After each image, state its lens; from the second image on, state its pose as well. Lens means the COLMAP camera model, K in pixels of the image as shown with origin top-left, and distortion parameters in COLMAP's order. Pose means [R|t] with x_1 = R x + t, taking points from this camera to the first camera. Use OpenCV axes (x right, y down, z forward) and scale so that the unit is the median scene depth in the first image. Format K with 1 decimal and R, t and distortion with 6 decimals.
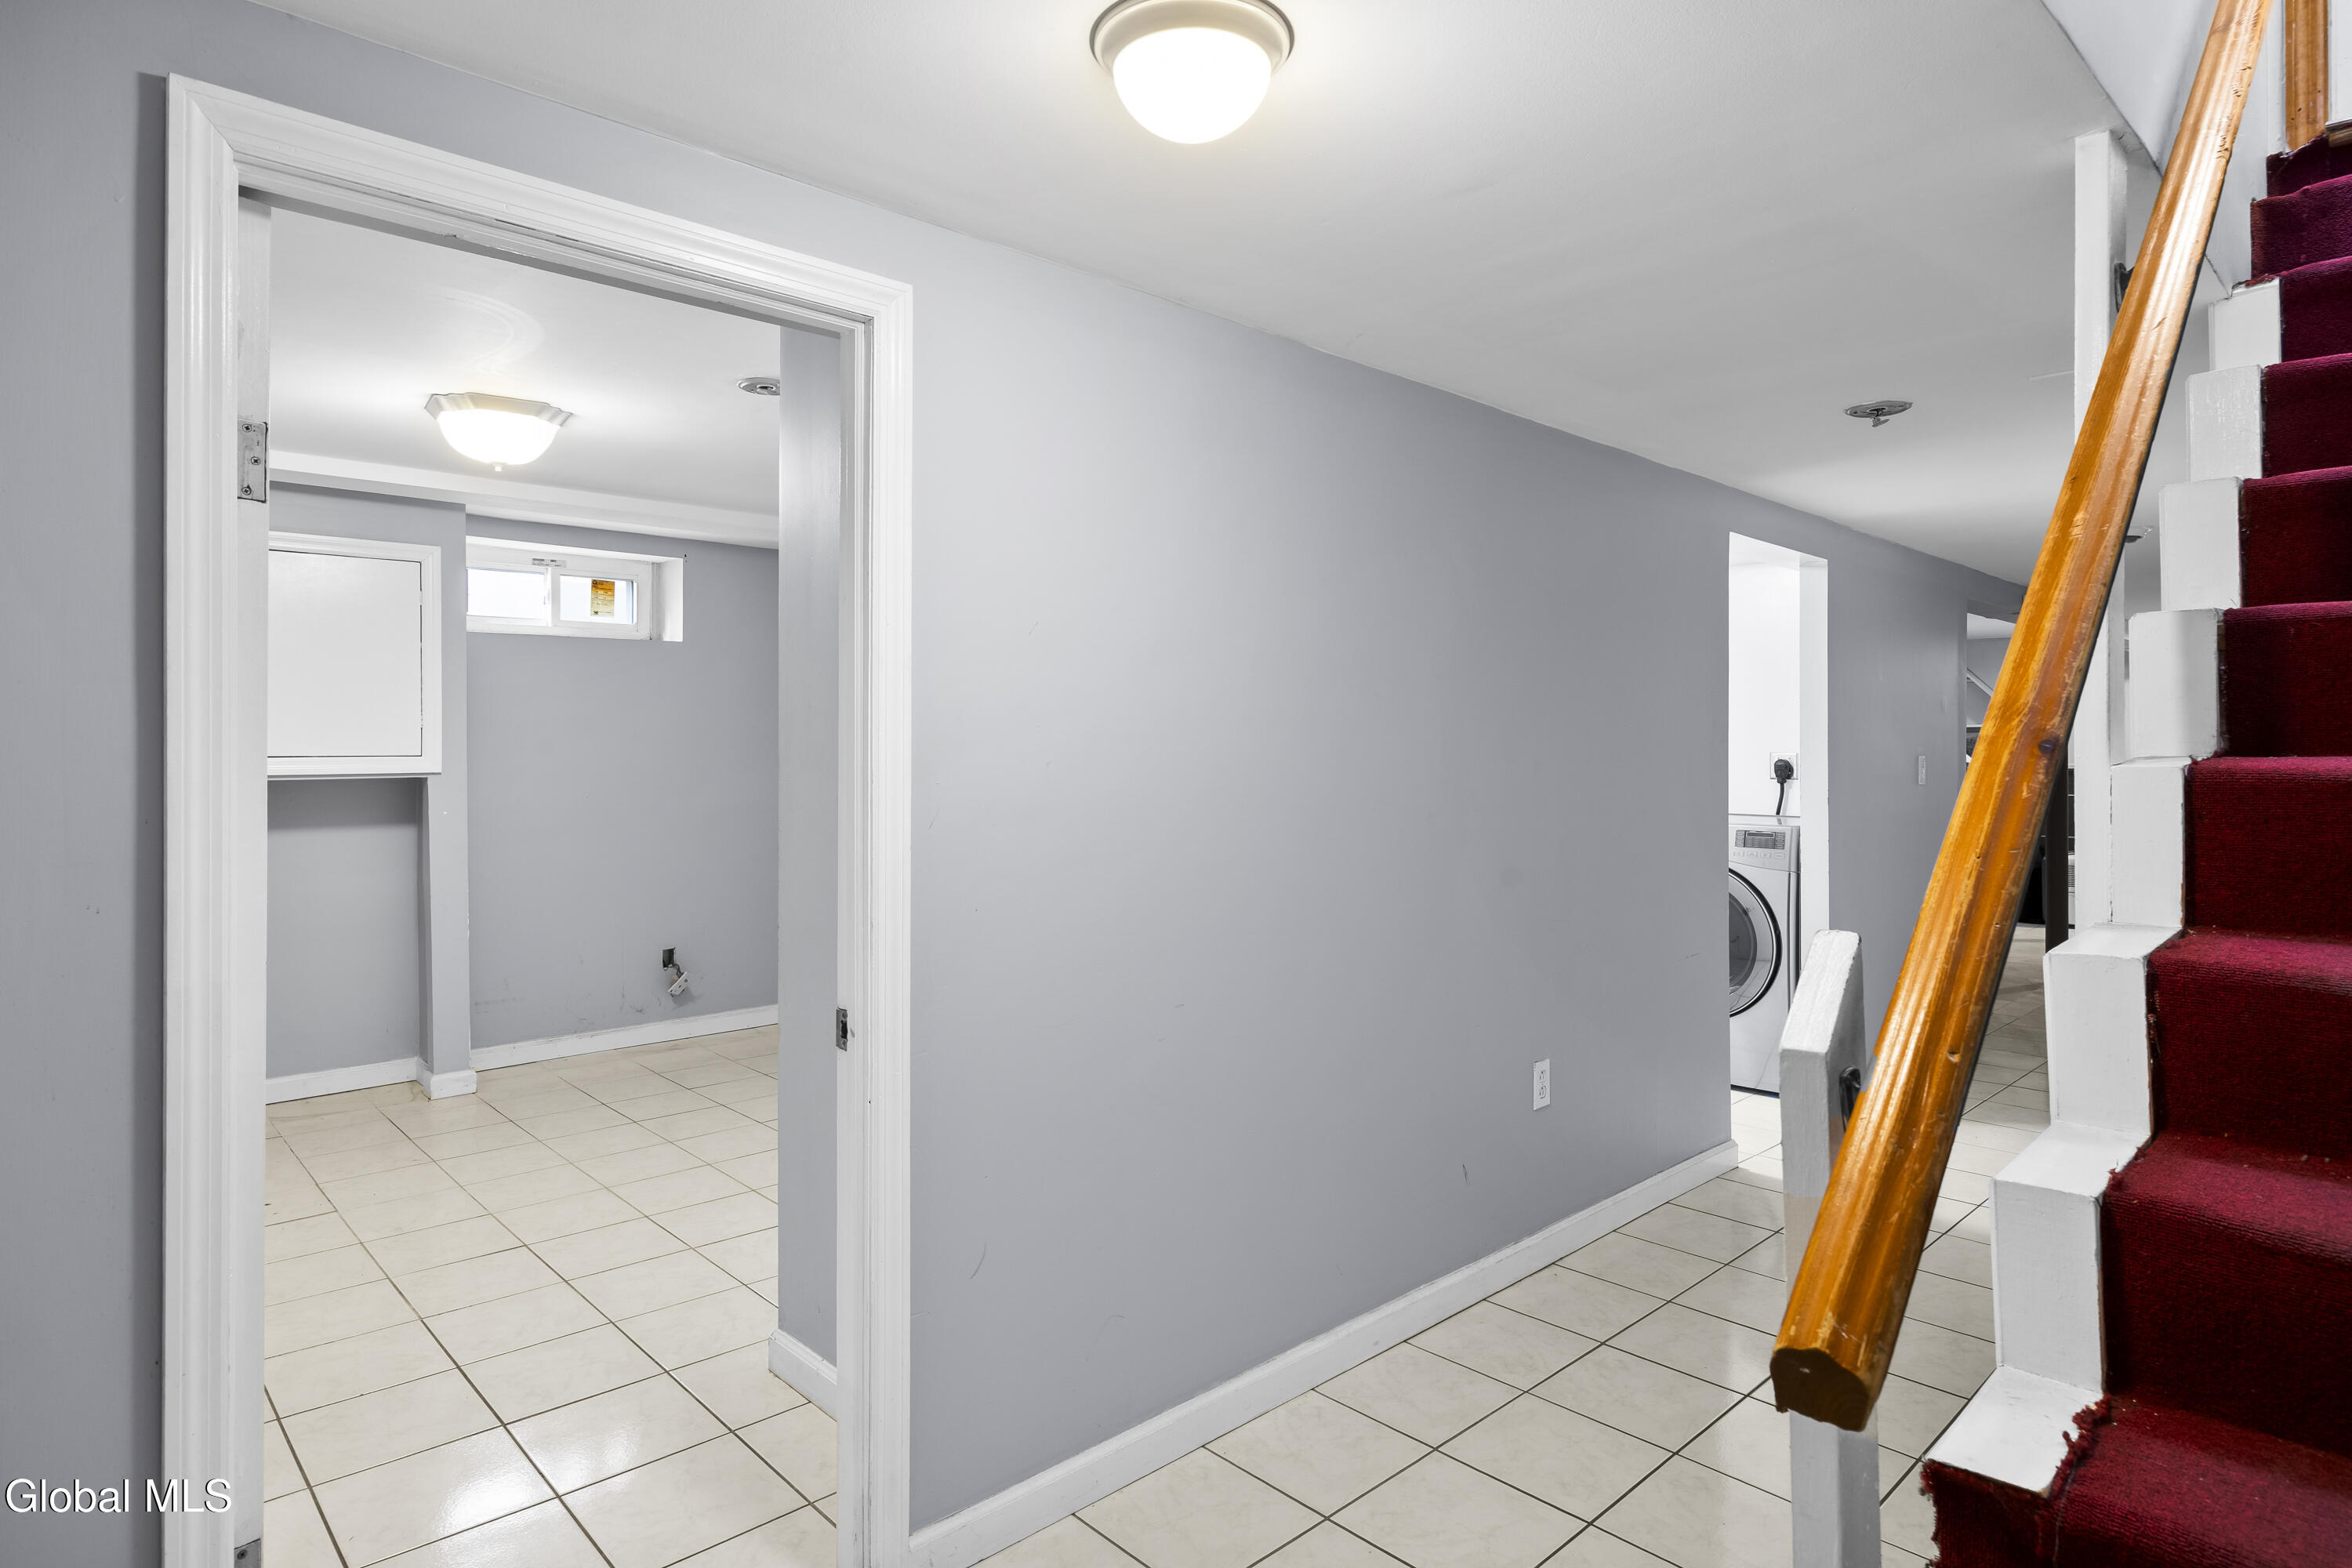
lens RADIAL K [[1264.5, 0, 1176.9], [0, 1264.5, 762.4], [0, 0, 1]] dist [-0.008796, -0.001125]
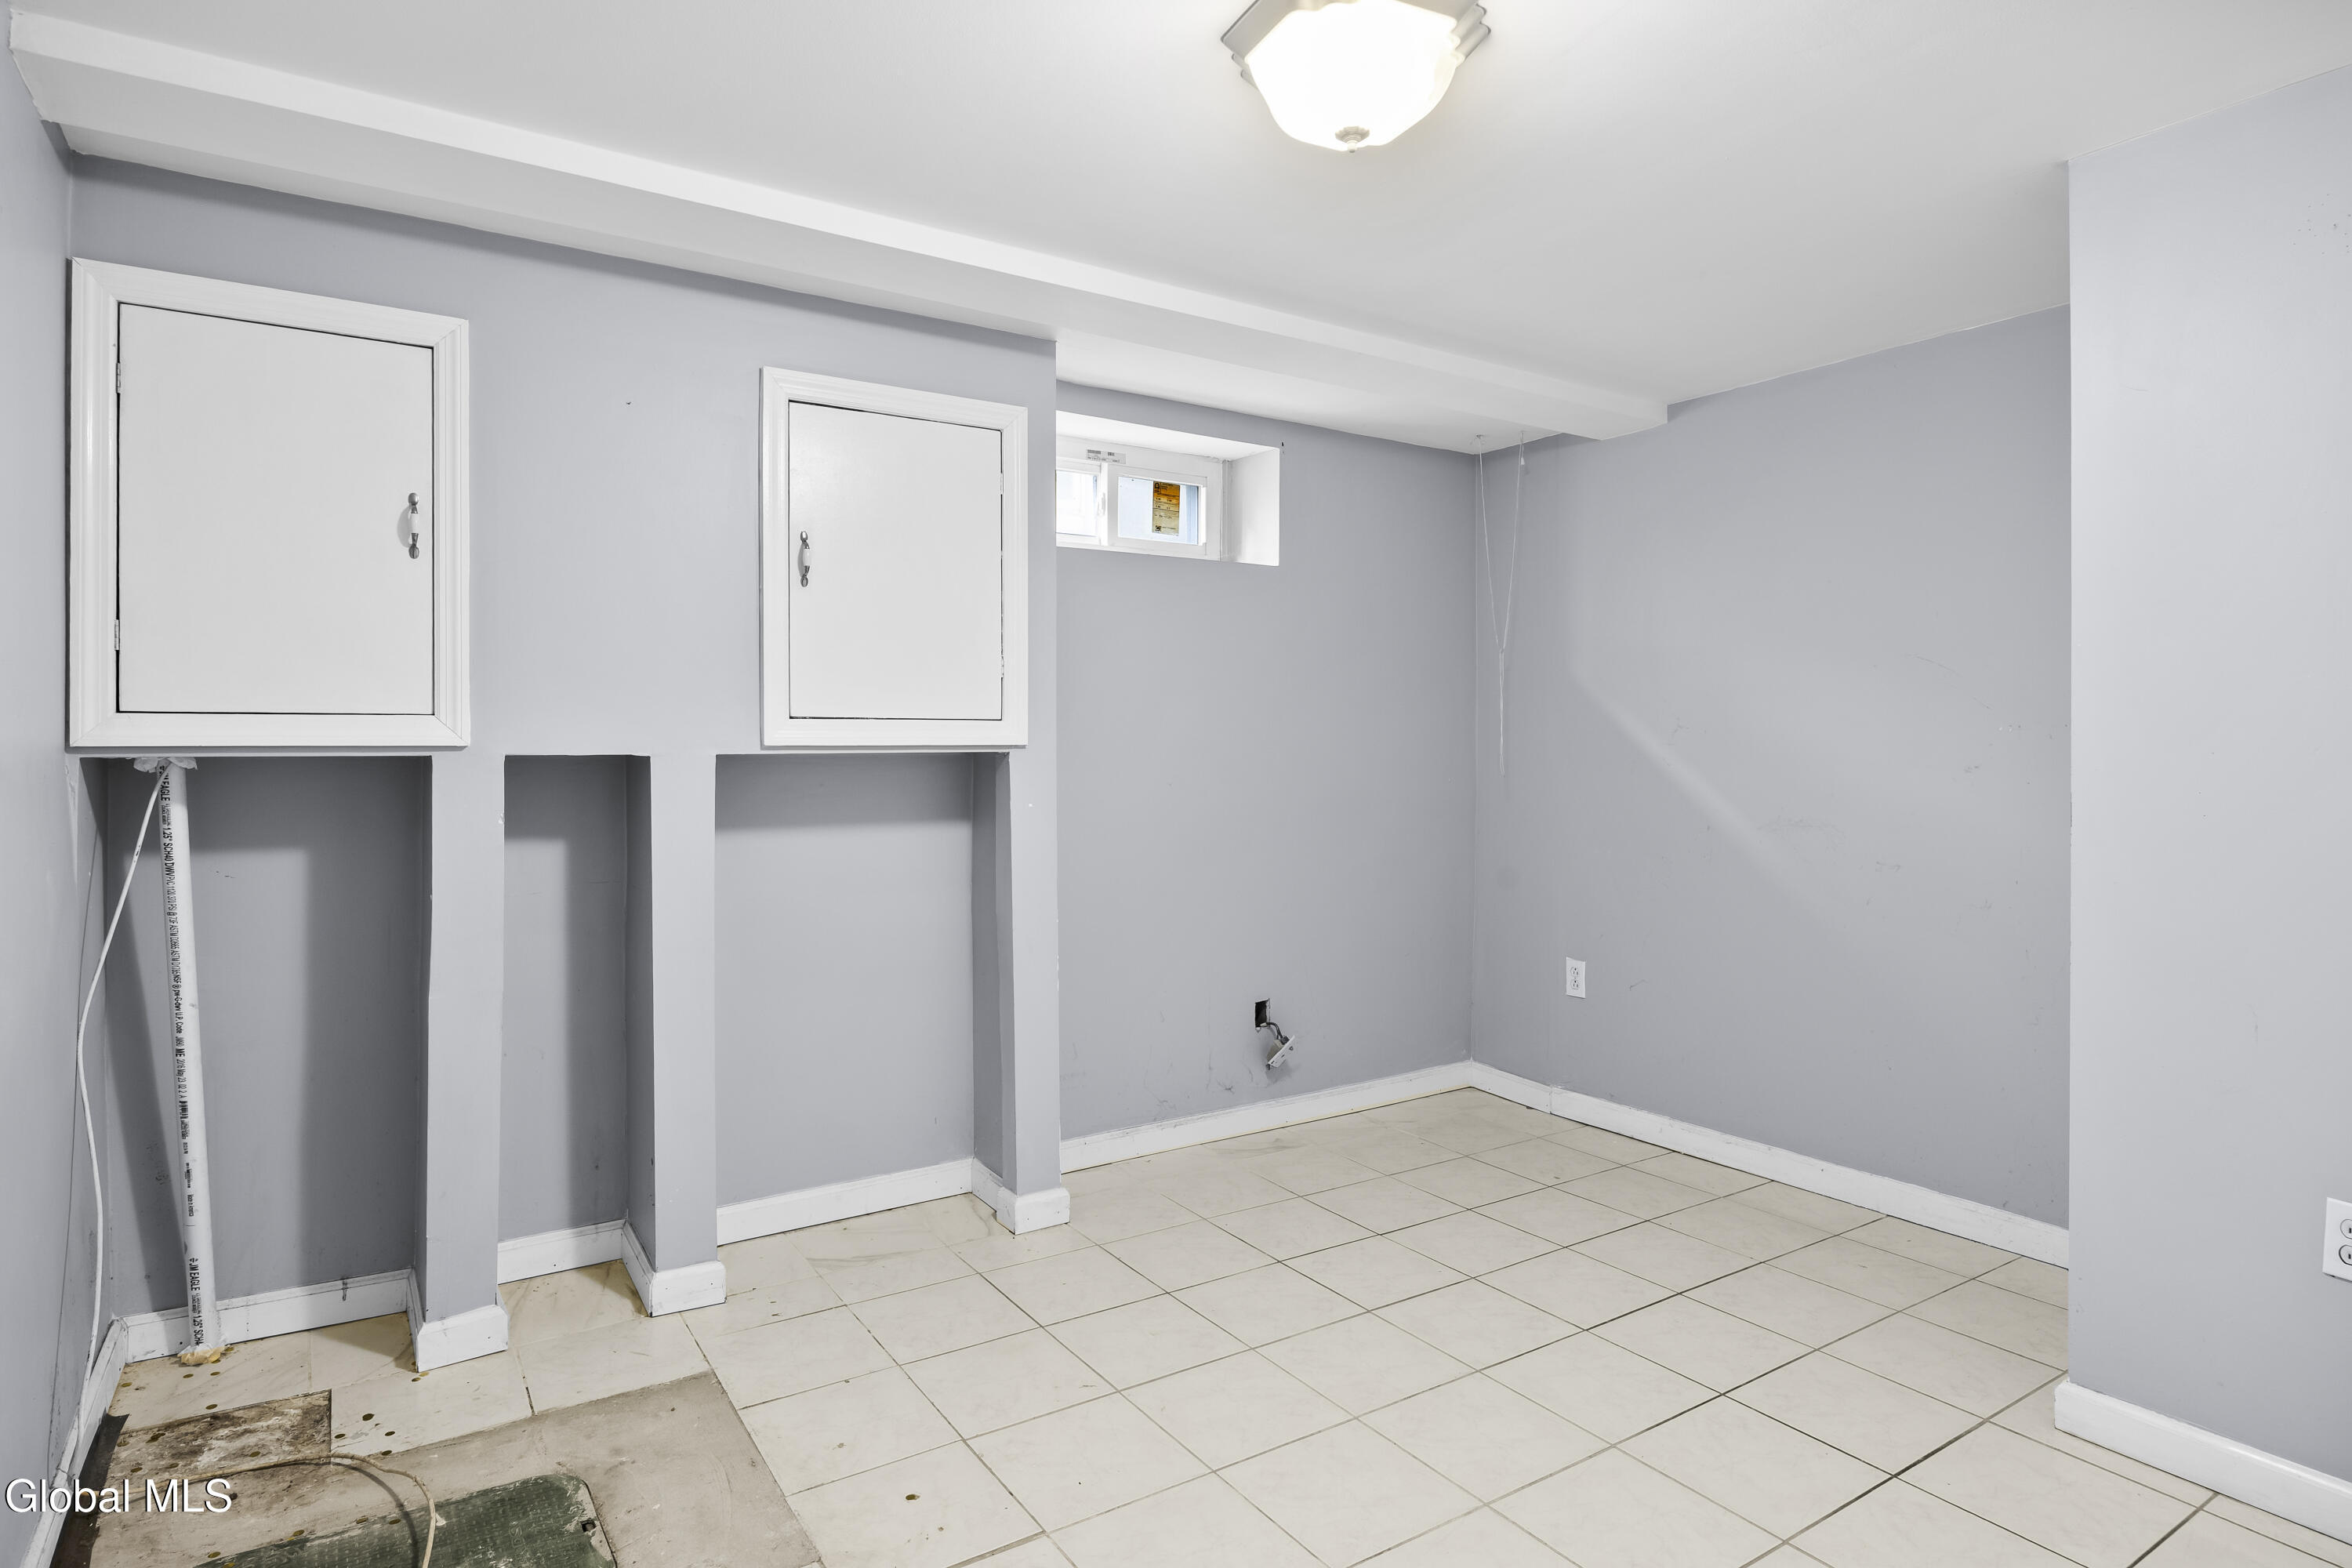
lens RADIAL K [[1264.5, 0, 1176.9], [0, 1264.5, 762.4], [0, 0, 1]] dist [-0.008796, -0.001125]
pose [[0.983475, 0.002404, -0.181031, -0.328398], [-0.002092, 0.999996, 0.001917, 0.013474], [0.181034, -0.001506, 0.983476, 0.302599]]
